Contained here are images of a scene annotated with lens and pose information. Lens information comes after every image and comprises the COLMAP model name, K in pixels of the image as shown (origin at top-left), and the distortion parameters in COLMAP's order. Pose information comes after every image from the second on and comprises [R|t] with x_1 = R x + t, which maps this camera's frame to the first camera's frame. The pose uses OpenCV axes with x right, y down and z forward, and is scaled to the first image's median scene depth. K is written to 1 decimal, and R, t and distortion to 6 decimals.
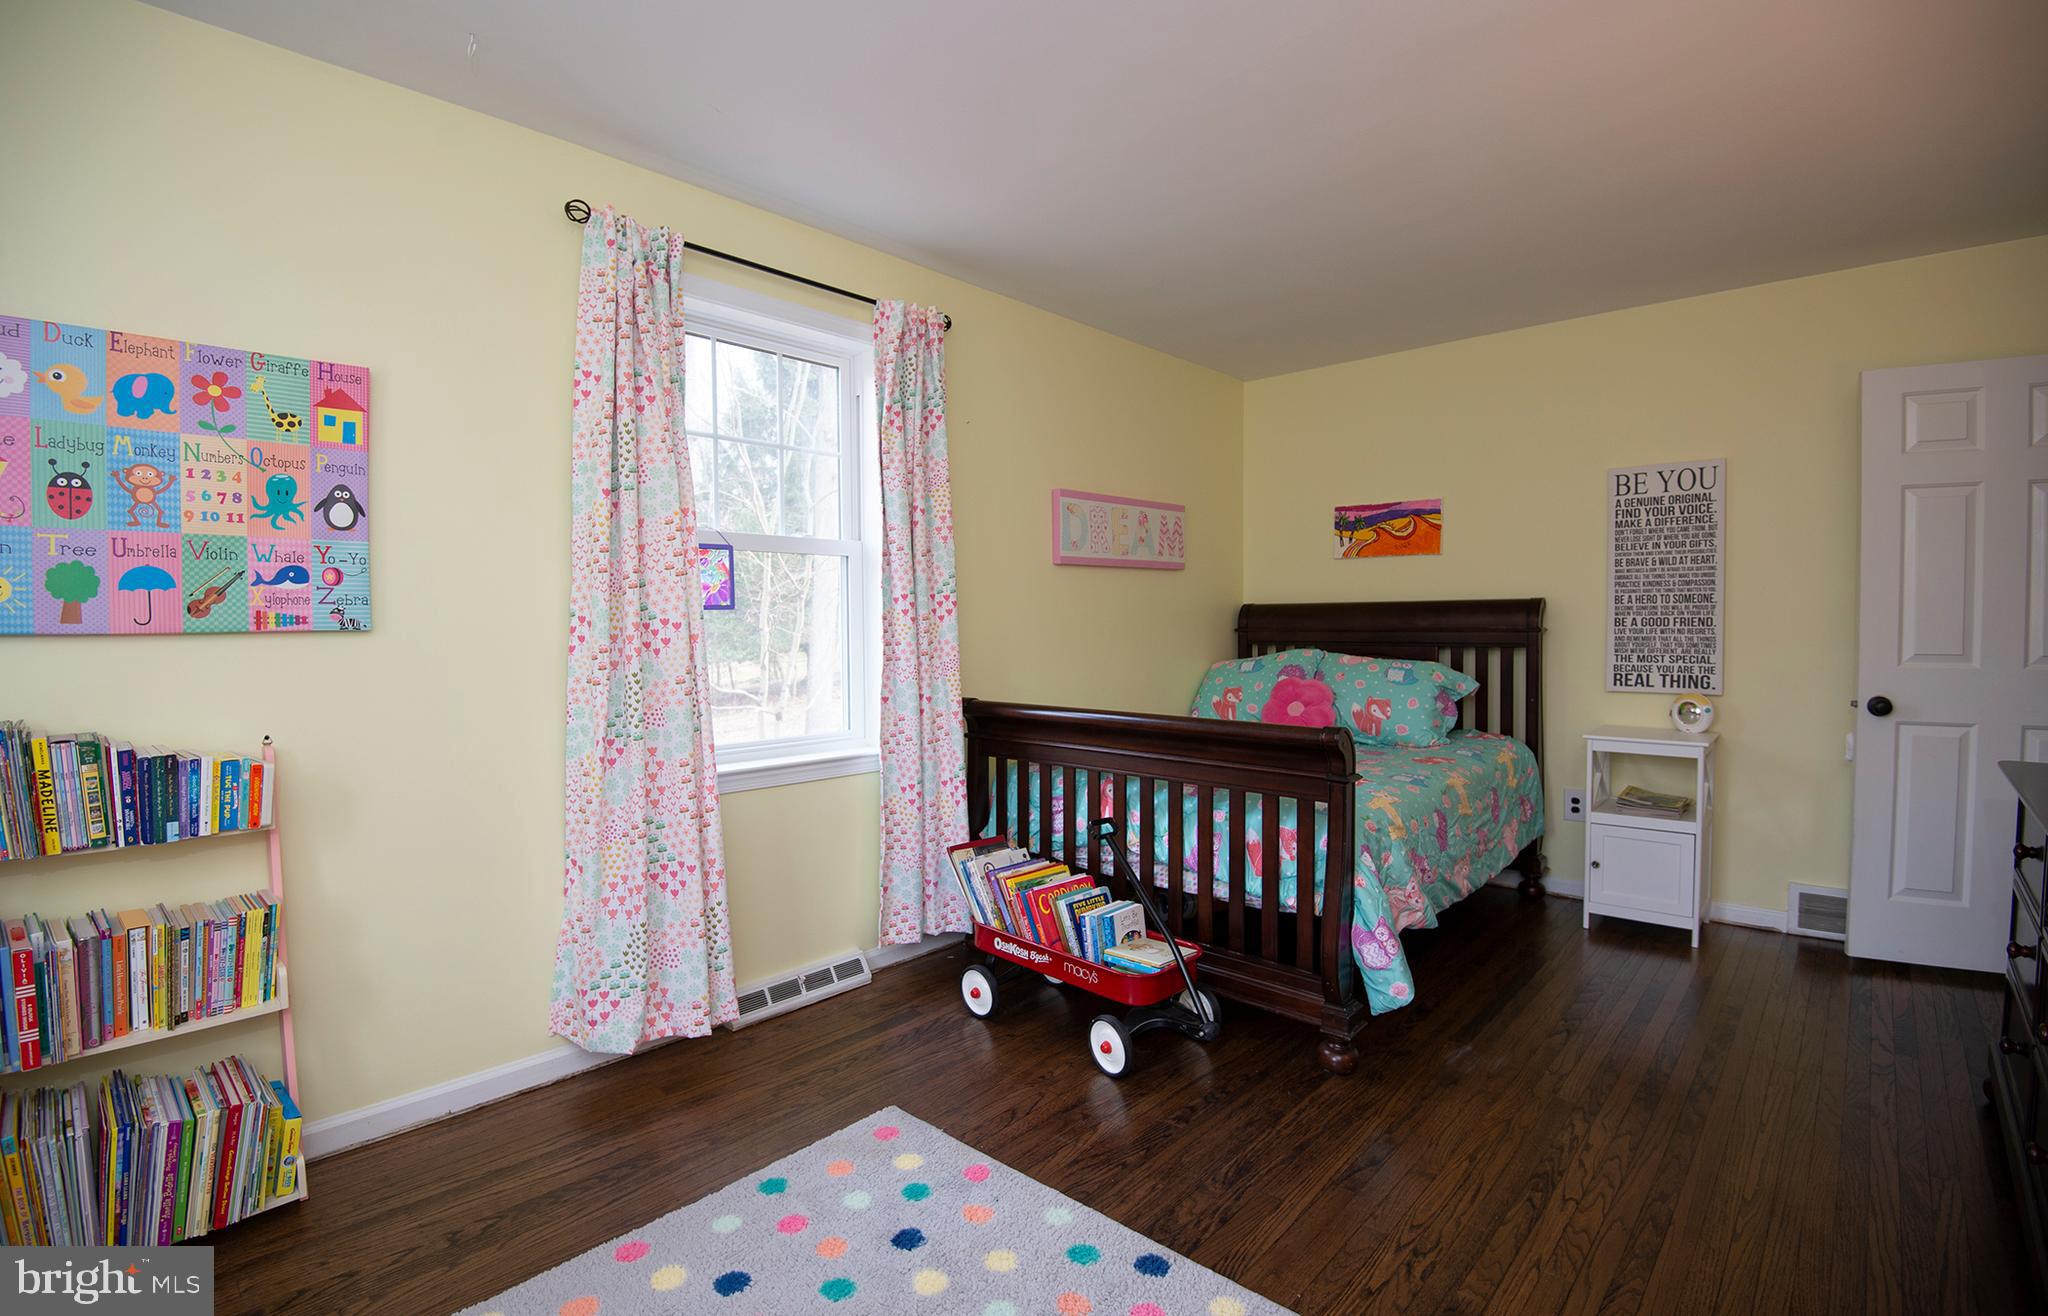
lens RADIAL K [[938.3, 0, 1024.0], [0, 938.3, 658.0], [0, 0, 1]] dist [-0.014913, -0.015980]
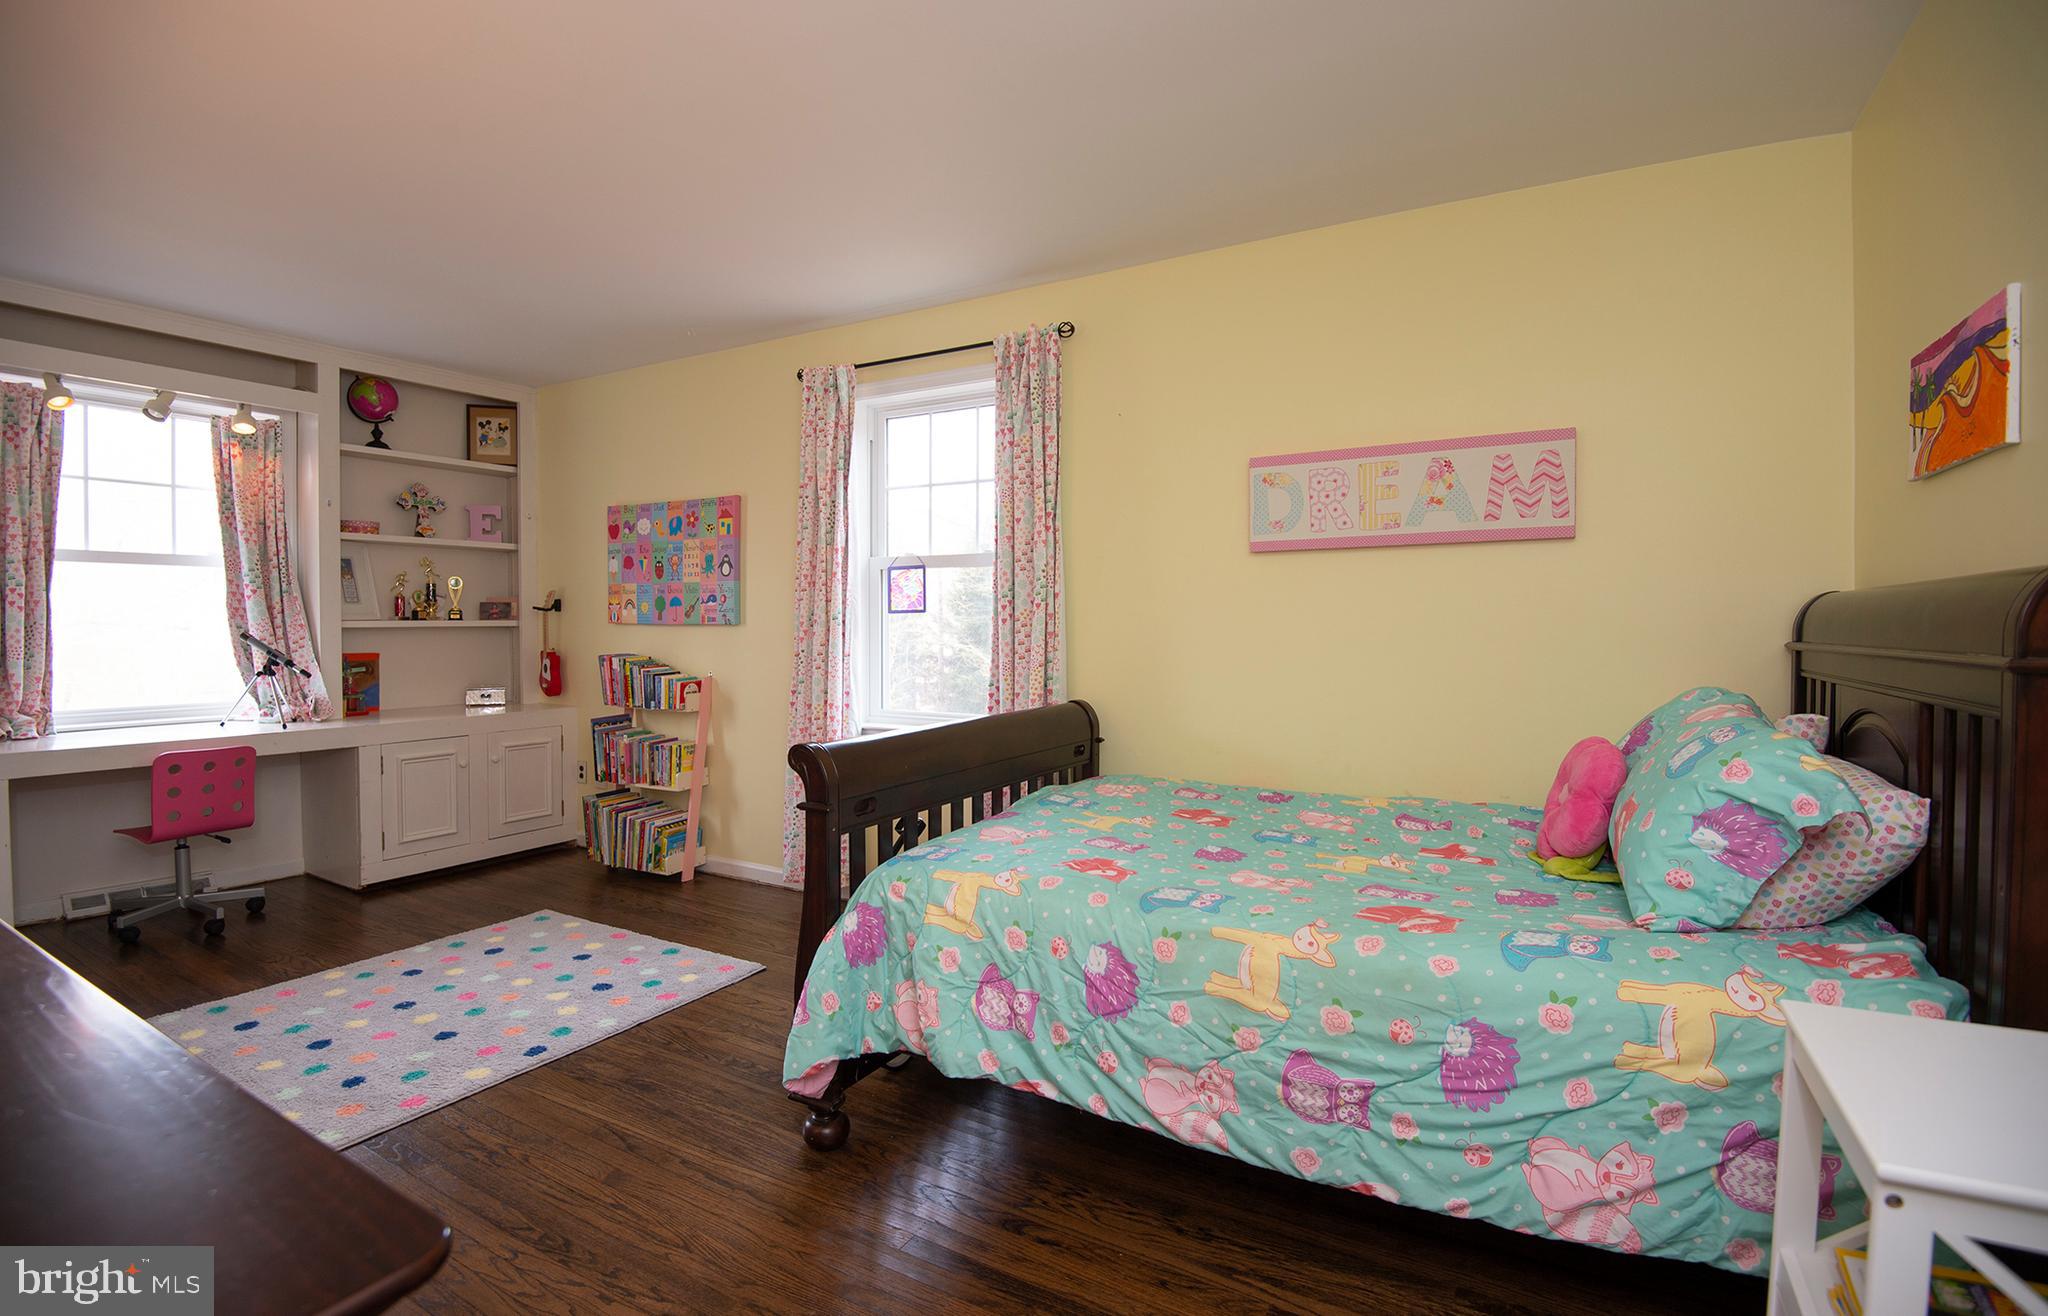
lens RADIAL K [[938.3, 0, 1024.0], [0, 938.3, 658.0], [0, 0, 1]] dist [-0.014913, -0.015980]
pose [[0.222130, 0.043988, -0.974024, 1.472518], [-0.039748, 0.998560, 0.036031, -0.057193], [0.974207, 0.030712, 0.223558, 1.189551]]
